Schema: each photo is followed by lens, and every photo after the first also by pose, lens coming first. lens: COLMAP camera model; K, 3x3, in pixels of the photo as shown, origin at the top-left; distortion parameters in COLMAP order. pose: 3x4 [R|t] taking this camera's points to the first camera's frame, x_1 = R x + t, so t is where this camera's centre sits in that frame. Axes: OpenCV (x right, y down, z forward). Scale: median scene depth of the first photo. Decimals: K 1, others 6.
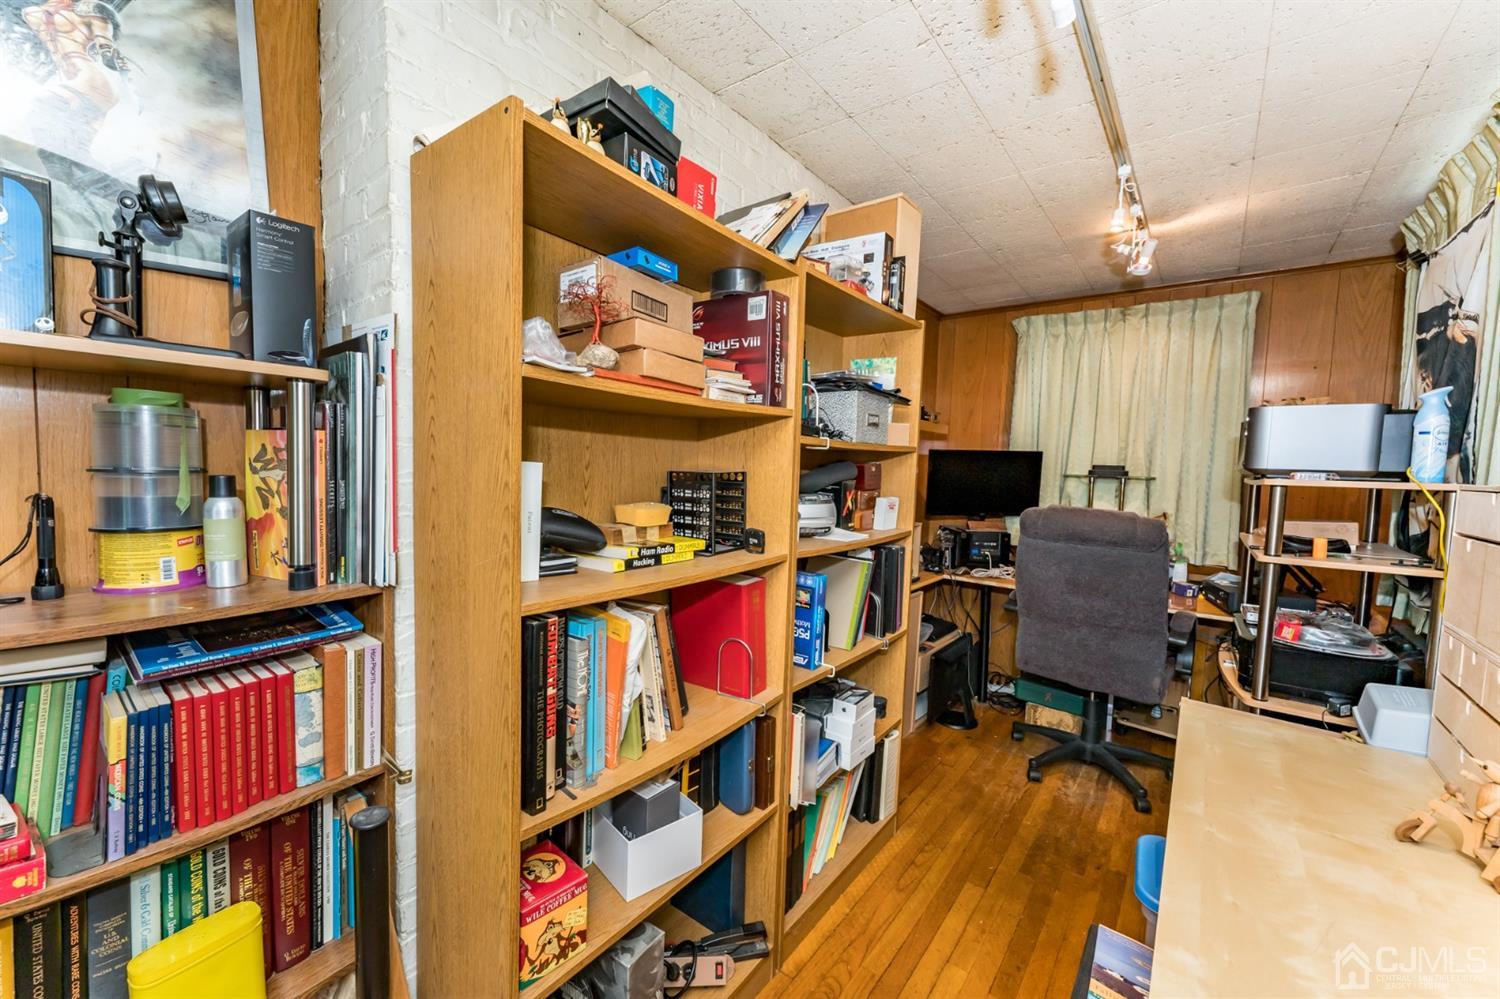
lens RADIAL K [[596.8, 0, 743.5], [0, 596.8, 501.9], [0, 0, 1]] dist [0.001552, 0.000026]
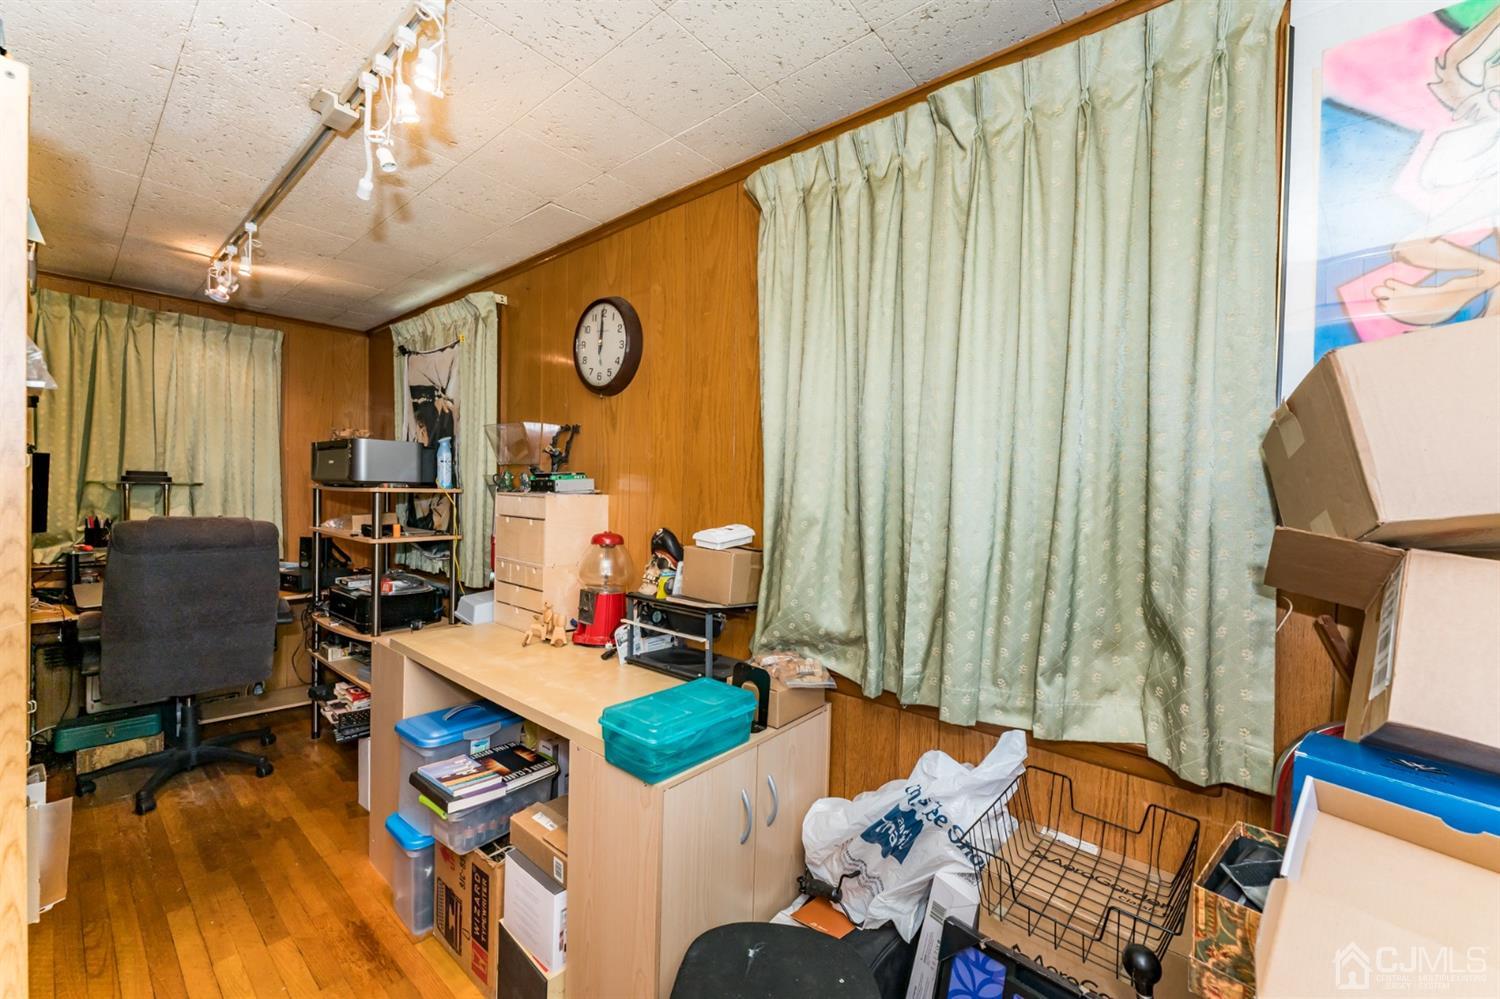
lens RADIAL K [[596.8, 0, 743.5], [0, 596.8, 501.9], [0, 0, 1]] dist [0.001552, 0.000026]
pose [[0.042622, -0.050733, 0.997802, -0.342672], [0.039177, 0.998027, 0.049071, -0.023961], [-0.998323, 0.036999, 0.044526, 0.004509]]
